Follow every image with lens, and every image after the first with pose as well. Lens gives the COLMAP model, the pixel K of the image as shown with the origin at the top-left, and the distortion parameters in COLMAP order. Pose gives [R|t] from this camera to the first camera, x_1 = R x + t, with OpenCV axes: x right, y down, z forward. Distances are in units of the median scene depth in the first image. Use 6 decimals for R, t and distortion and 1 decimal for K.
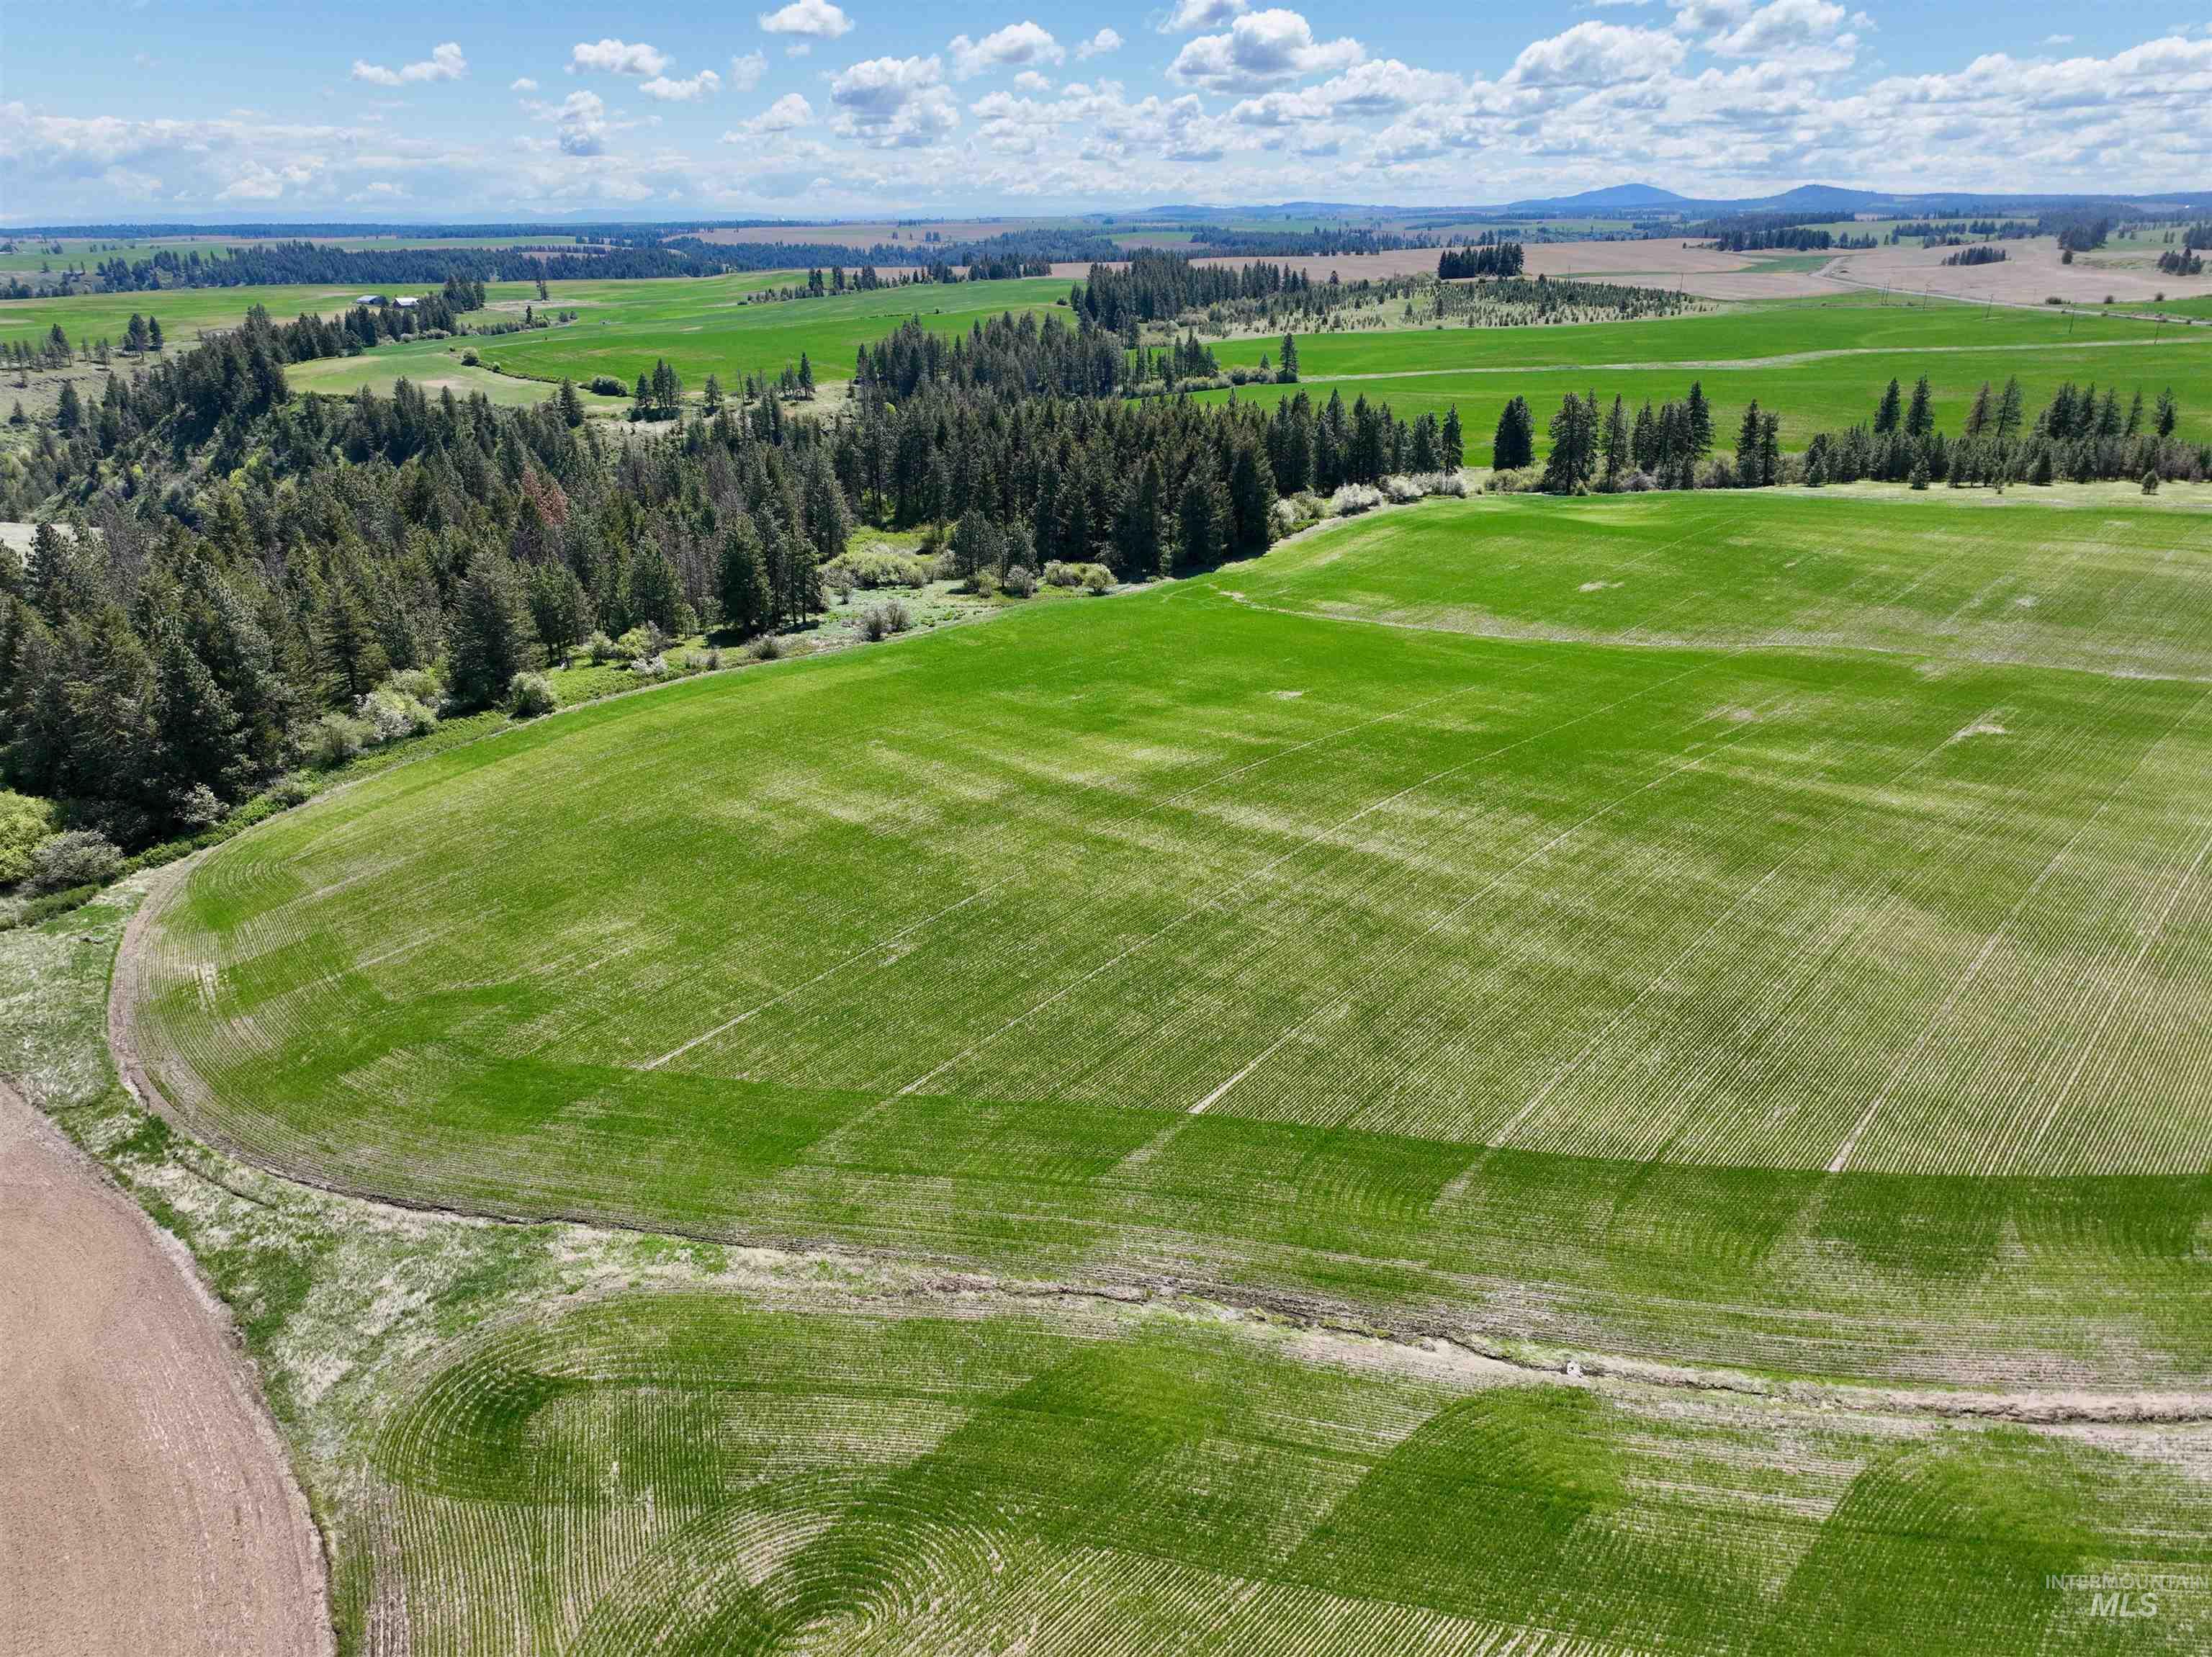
lens RADIAL K [[1558.7, 0, 1106.0], [0, 1558.7, 828.5], [0, 0, 1]] dist [-0.010529, 0.030428]
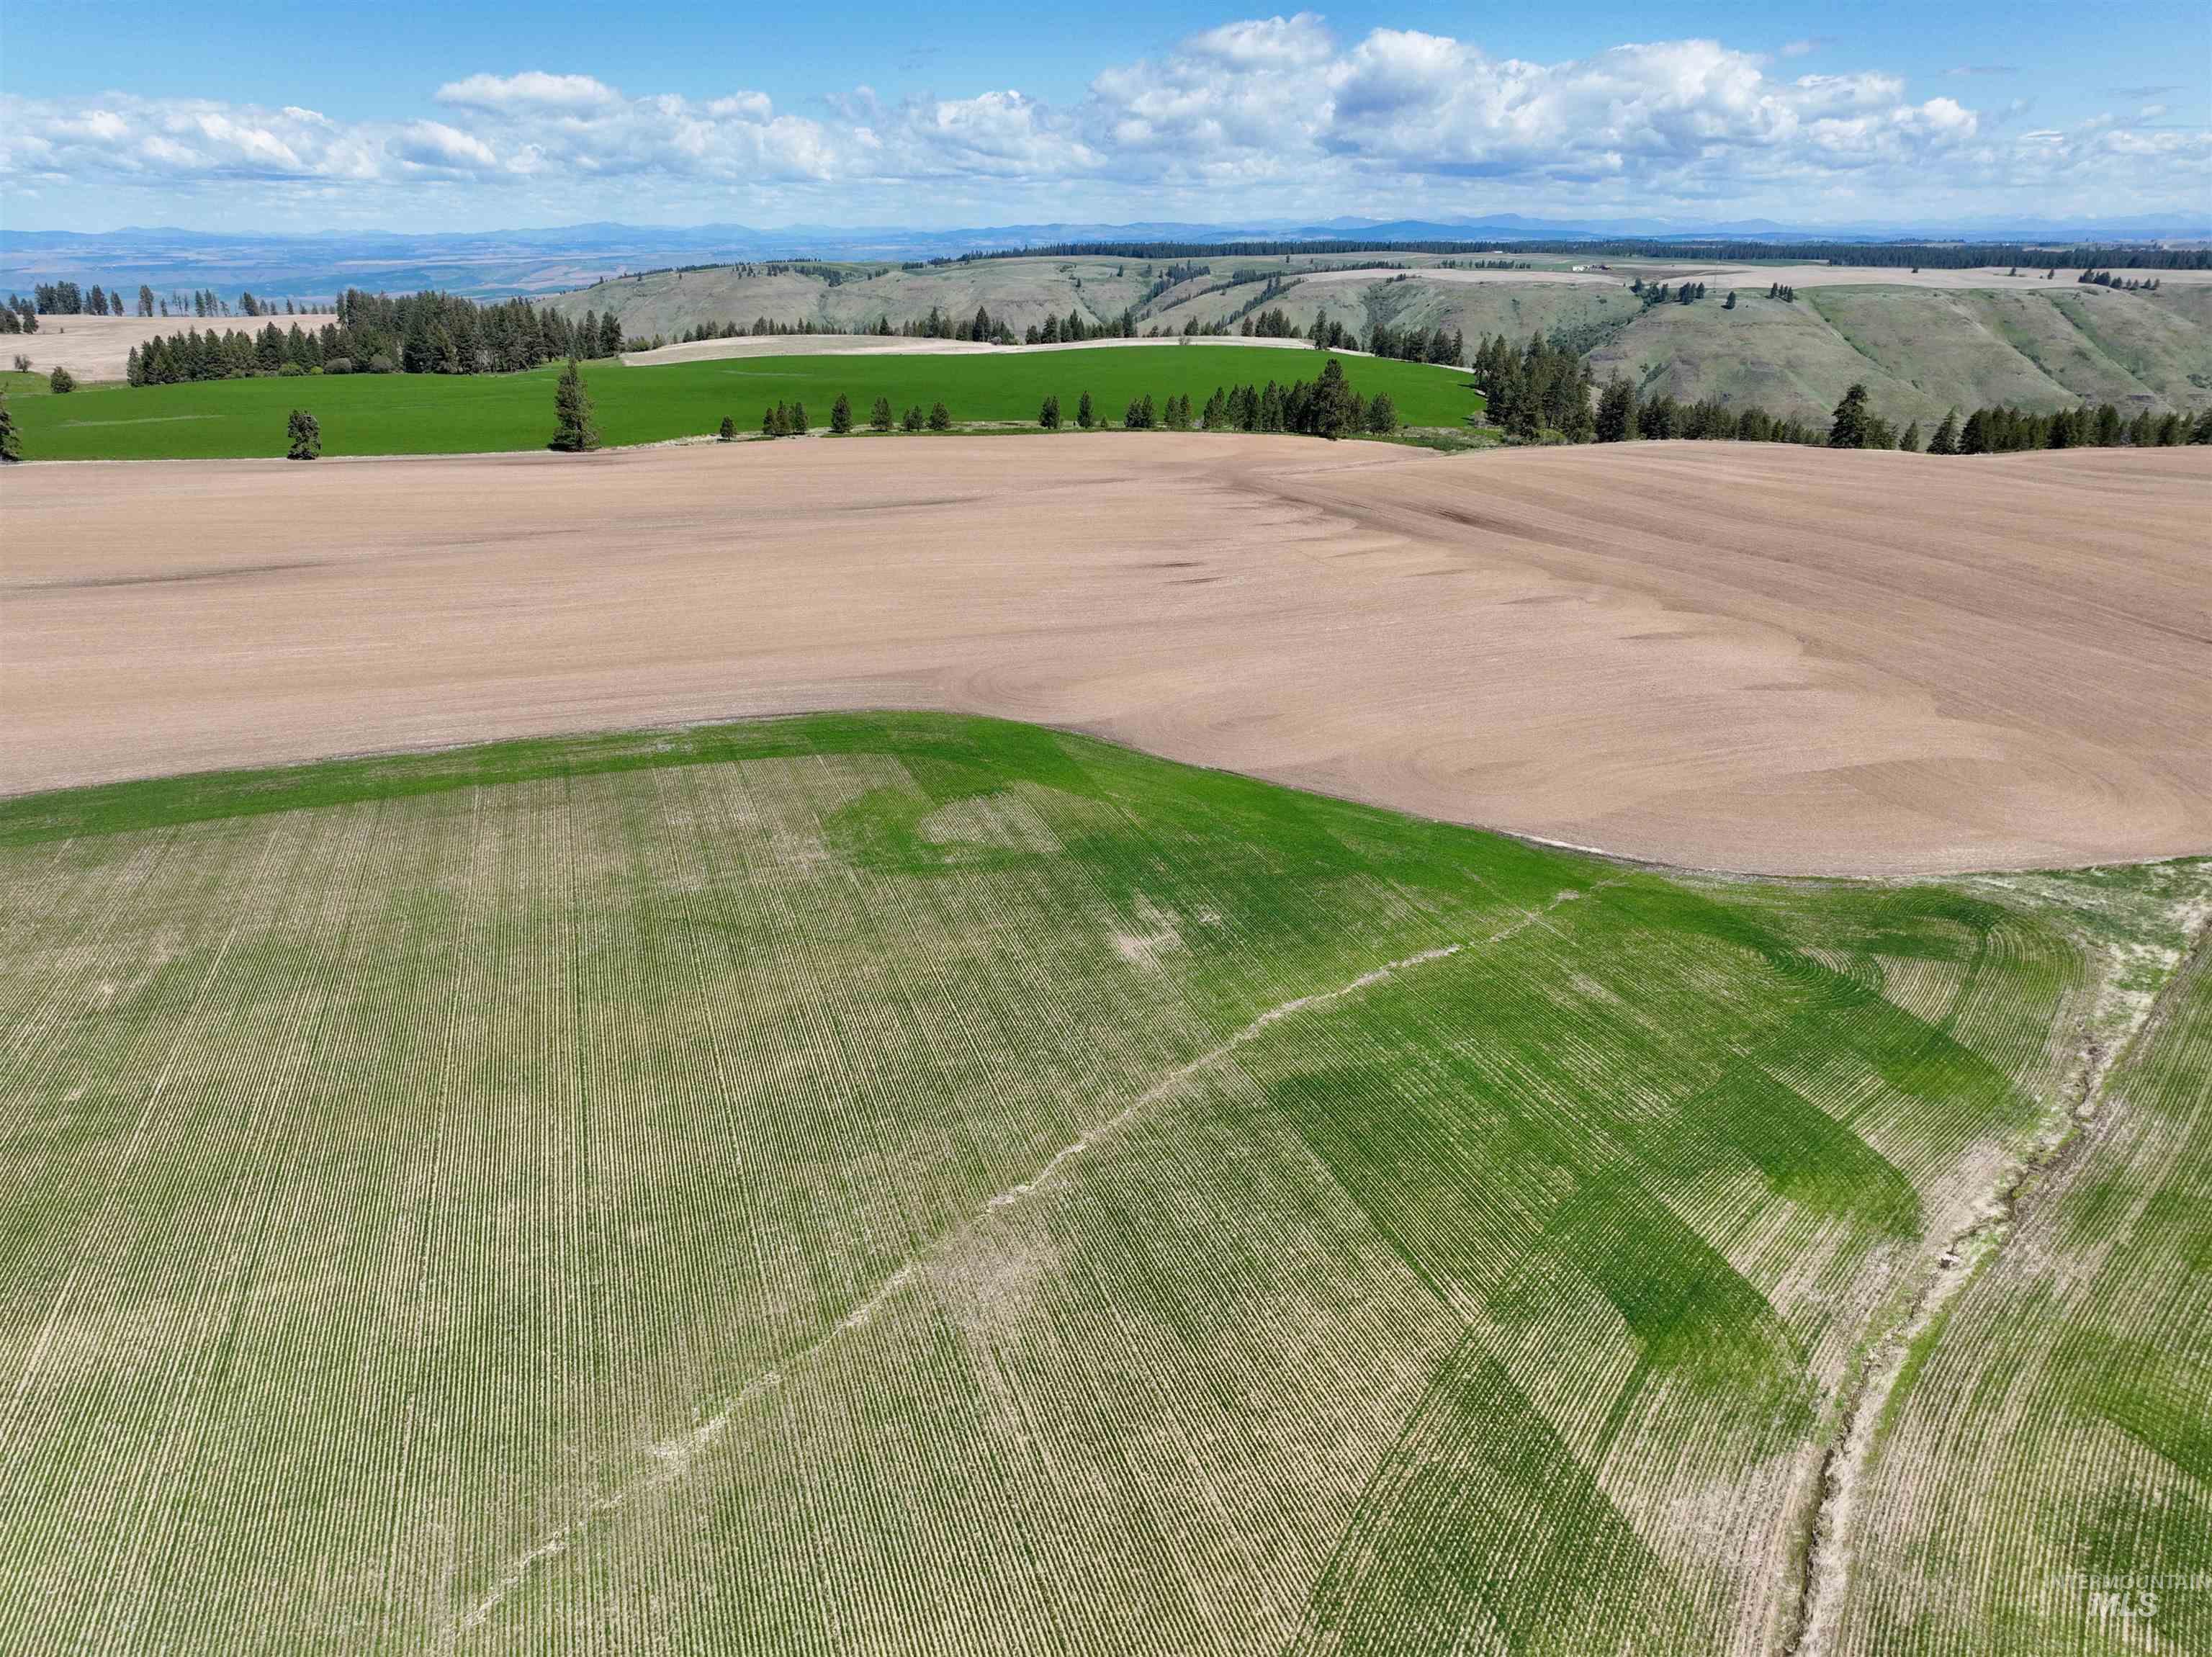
lens RADIAL K [[1555.2, 0, 1104.9], [0, 1555.2, 833.2], [0, 0, 1]] dist [-0.004370, 0.021190]
pose [[-0.500350, 0.319483, -0.804724, 0.191016], [-0.312734, 0.799998, 0.512055, -0.037226], [0.807370, 0.507871, -0.300366, 0.095265]]
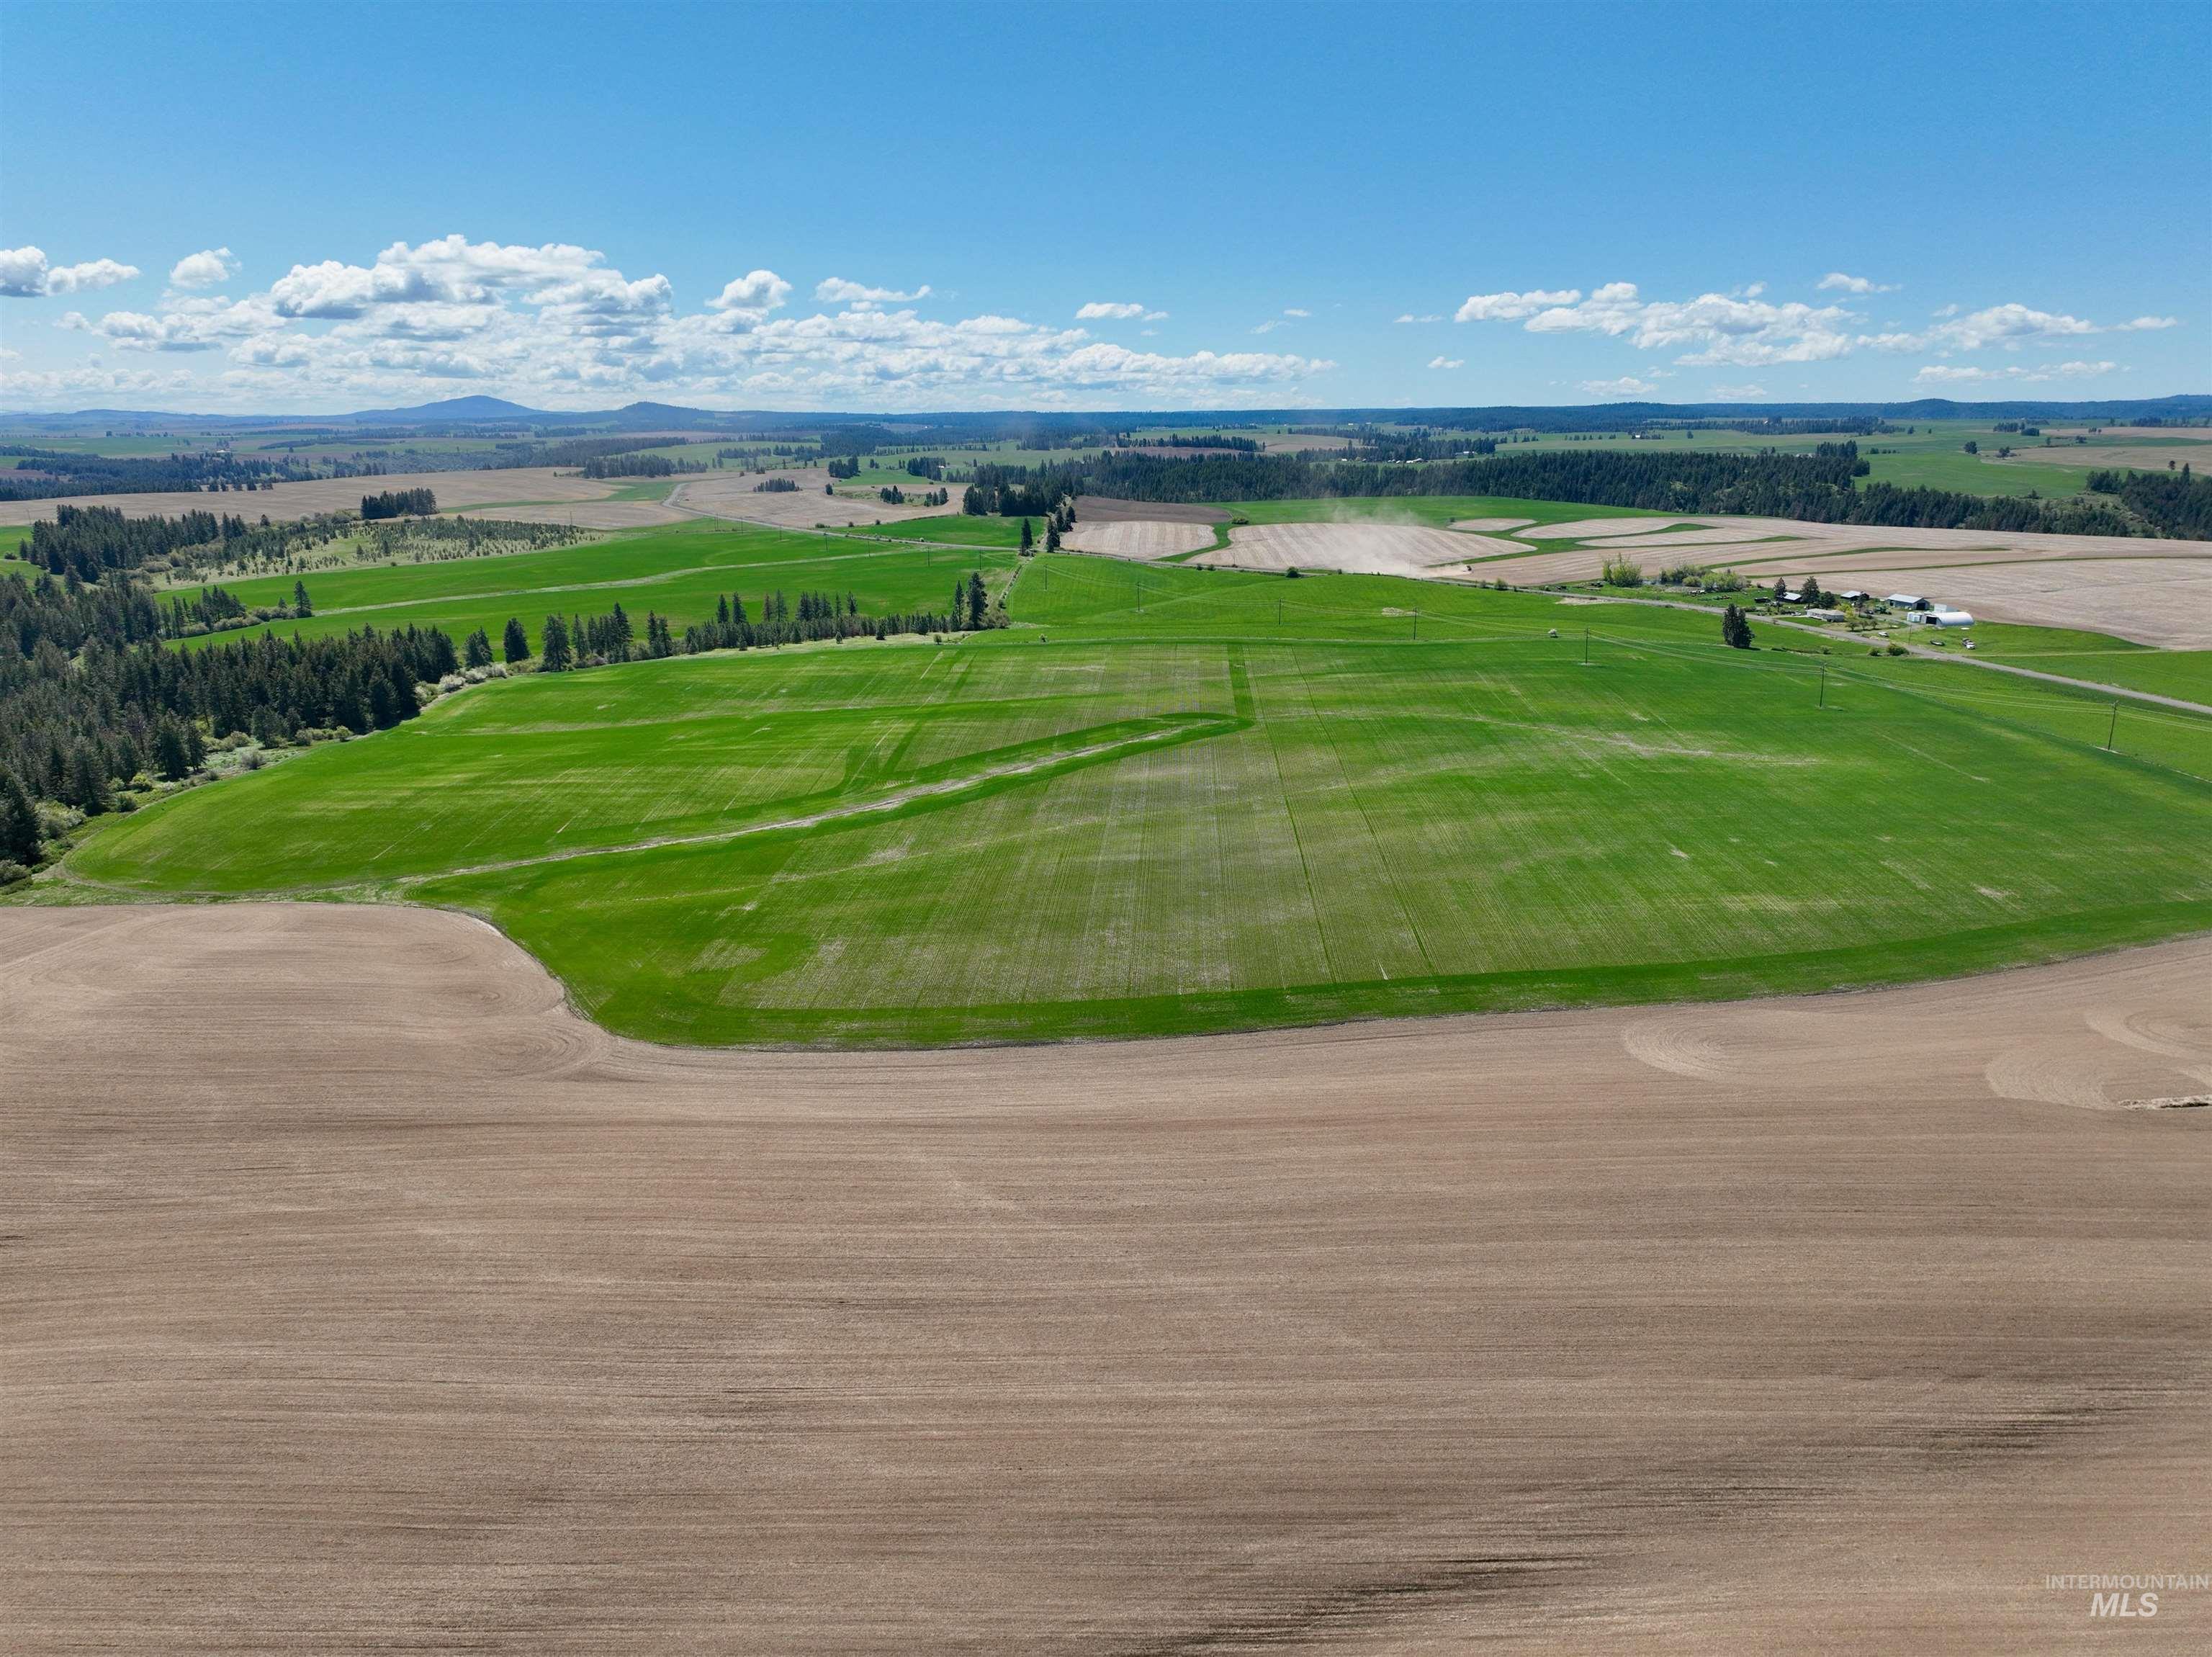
lens RADIAL K [[1555.2, 0, 1104.9], [0, 1555.2, 833.2], [0, 0, 1]] dist [-0.004370, 0.021190]
pose [[0.780702, -0.158189, 0.604550, -0.195379], [0.227578, 0.972966, -0.039299, 0.106436], [-0.581990, 0.168263, 0.795597, -0.447284]]
